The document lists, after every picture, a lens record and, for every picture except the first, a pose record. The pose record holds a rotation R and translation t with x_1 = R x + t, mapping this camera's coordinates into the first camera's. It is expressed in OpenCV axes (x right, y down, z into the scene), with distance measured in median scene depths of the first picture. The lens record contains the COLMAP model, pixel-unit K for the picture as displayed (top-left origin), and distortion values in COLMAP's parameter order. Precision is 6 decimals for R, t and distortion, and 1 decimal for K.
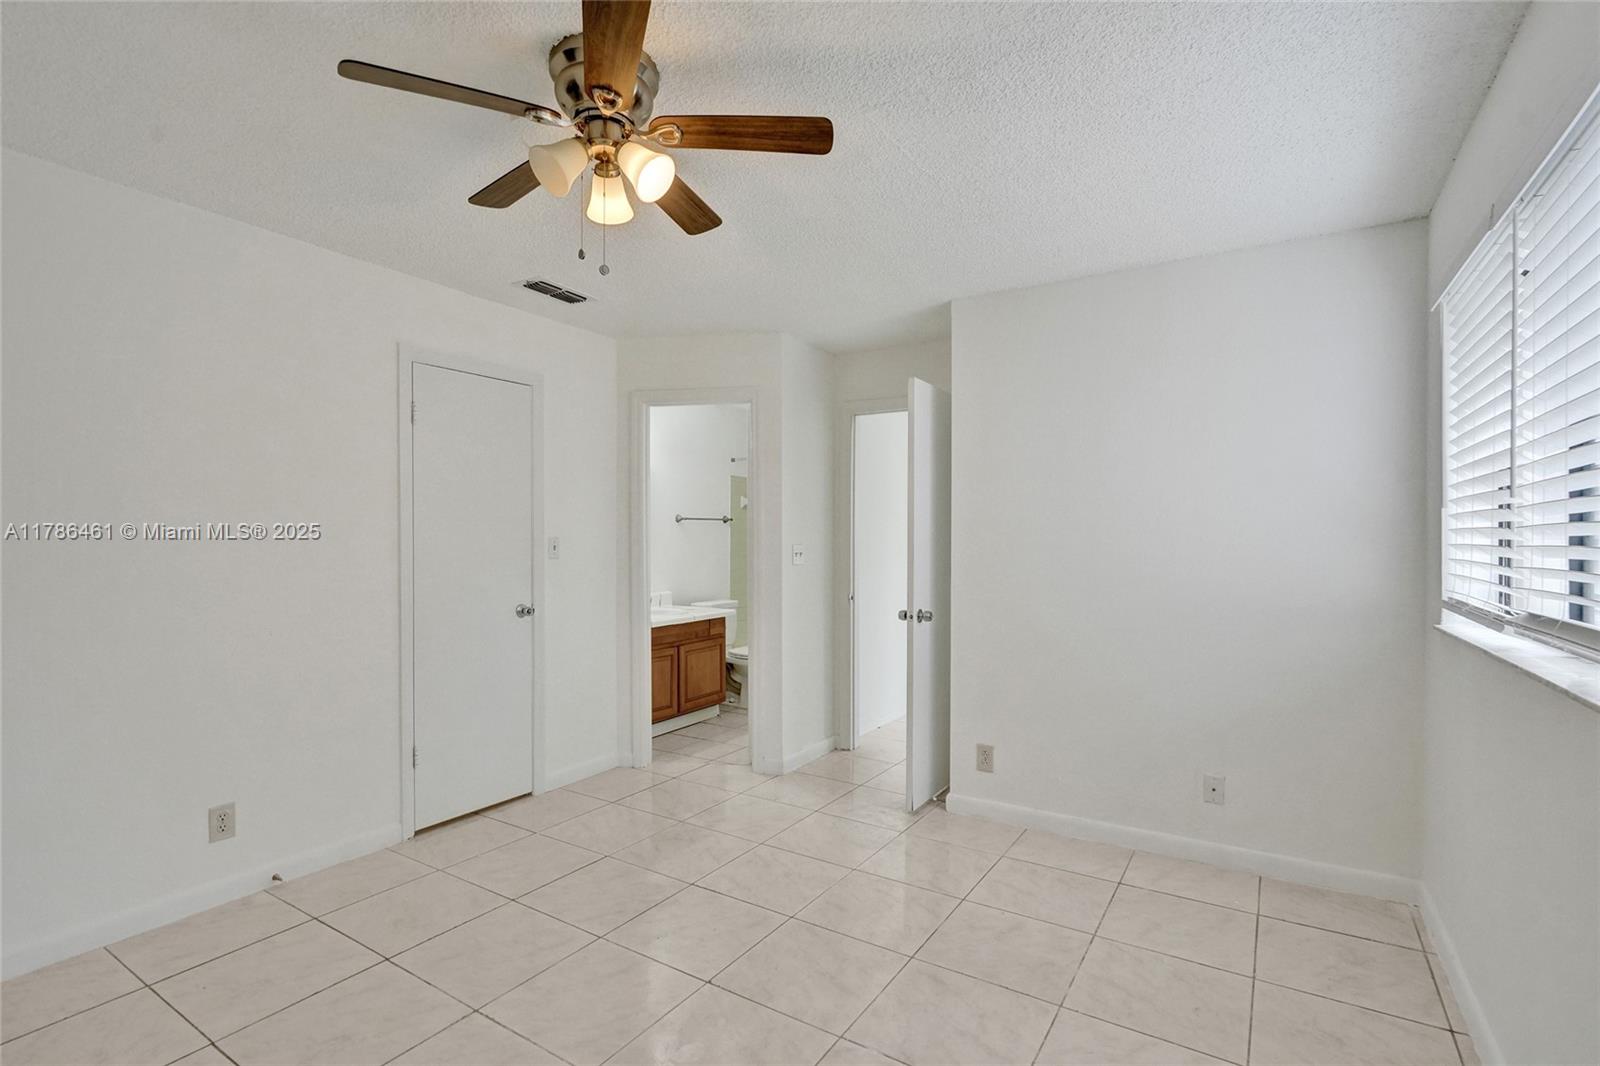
lens RADIAL K [[743.4, 0, 803.8], [0, 743.4, 541.0], [0, 0, 1]] dist [-0.002889, 0.000164]
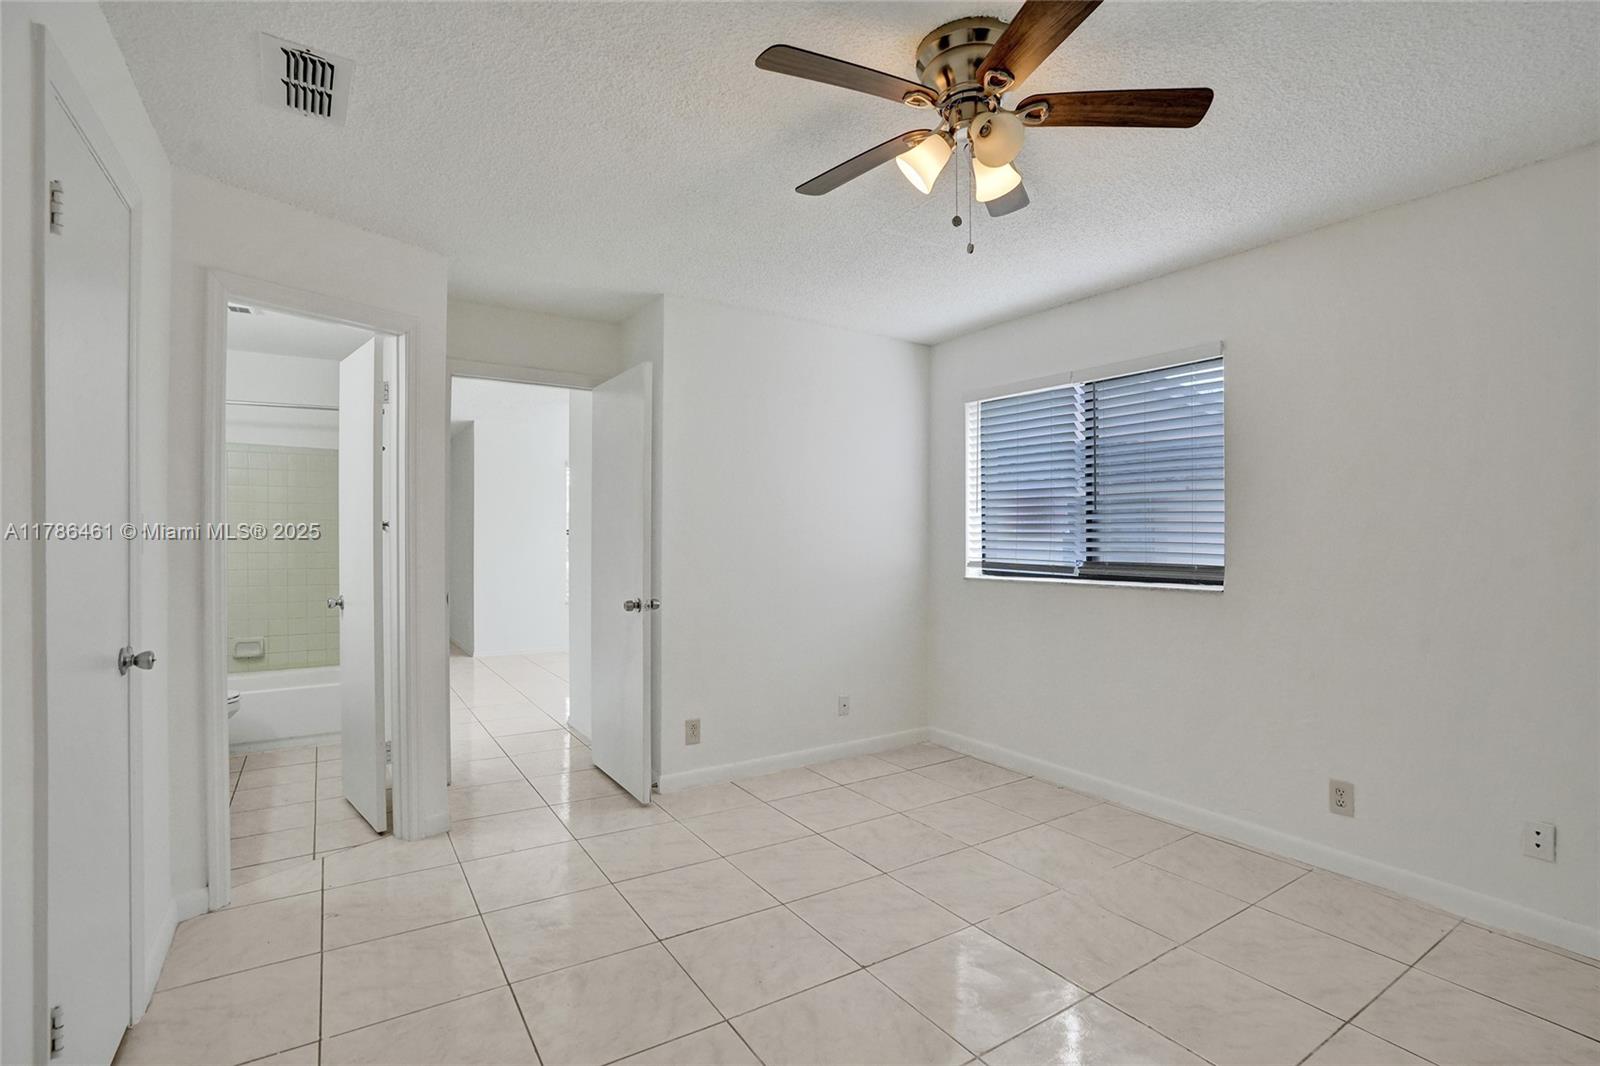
lens RADIAL K [[737.0, 0, 800.0], [0, 737.0, 533.0], [0, 0, 1]] dist [-0.063368, -0.000096]
pose [[0.427248, 0.001184, 0.904134, -0.521274], [0.000258, 0.999999, -0.001431, 0.006585], [-0.904135, 0.000845, 0.427247, 0.333347]]
